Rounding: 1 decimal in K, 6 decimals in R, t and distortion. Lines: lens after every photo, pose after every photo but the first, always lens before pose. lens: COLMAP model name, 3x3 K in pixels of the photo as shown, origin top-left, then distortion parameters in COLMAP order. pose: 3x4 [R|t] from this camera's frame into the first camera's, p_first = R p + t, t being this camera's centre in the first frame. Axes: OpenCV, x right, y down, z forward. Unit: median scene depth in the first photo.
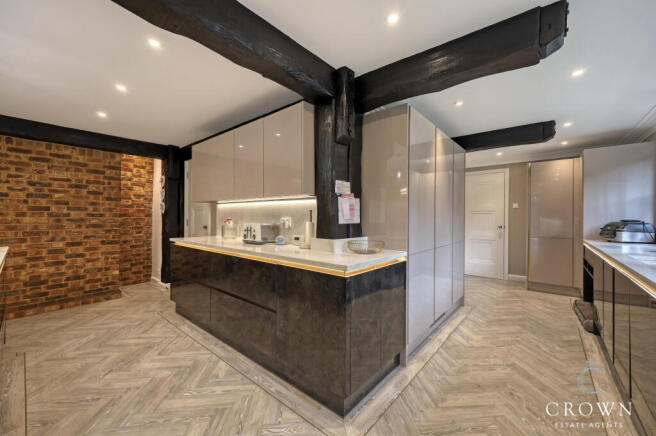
lens RADIAL K [[260.6, 0, 330.4], [0, 260.6, 218.2], [0, 0, 1]] dist [0.009261, 0.000564]
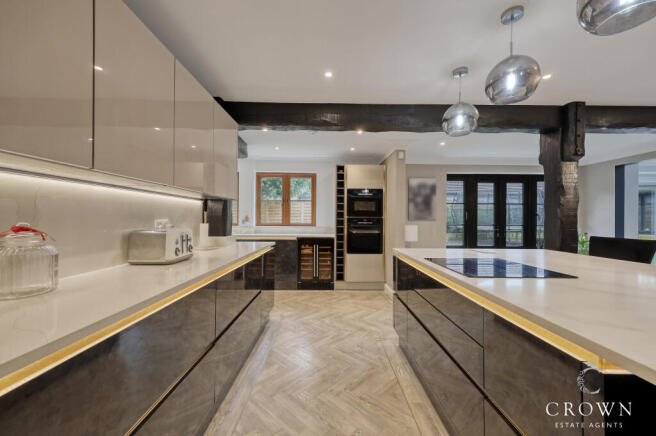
lens RADIAL K [[260.6, 0, 328.6], [0, 260.6, 218.9], [0, 0, 1]] dist [0.009261, 0.000564]
pose [[-0.650324, -0.010260, 0.759587, -1.306877], [-0.004696, 0.999944, 0.009486, -0.016960], [-0.759642, 0.002602, -0.650336, 1.465313]]
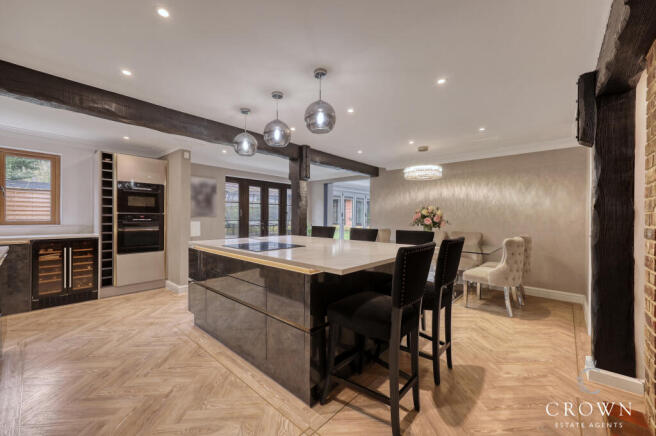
lens RADIAL K [[260.6, 0, 331.2], [0, 260.6, 215.7], [0, 0, 1]] dist [0.009261, 0.000564]
pose [[-0.999724, -0.013329, 0.019364, -1.360988], [-0.013254, 0.999904, 0.003953, -0.021271], [-0.019415, 0.003695, -0.999805, 1.821443]]
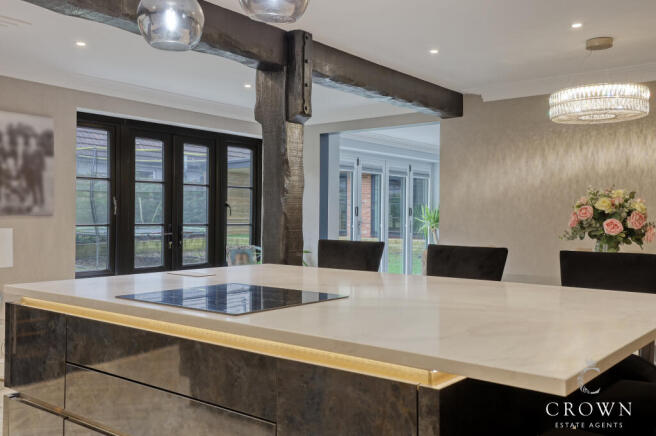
lens RADIAL K [[615.0, 0, 330.5], [0, 615.0, 218.7], [0, 0, 1]] dist [0.023483, 0.000000]
pose [[-0.999531, -0.012744, -0.027836, -1.154314], [-0.013073, 0.999846, 0.011688, -0.016868], [0.027683, 0.012047, -0.999544, 1.649591]]
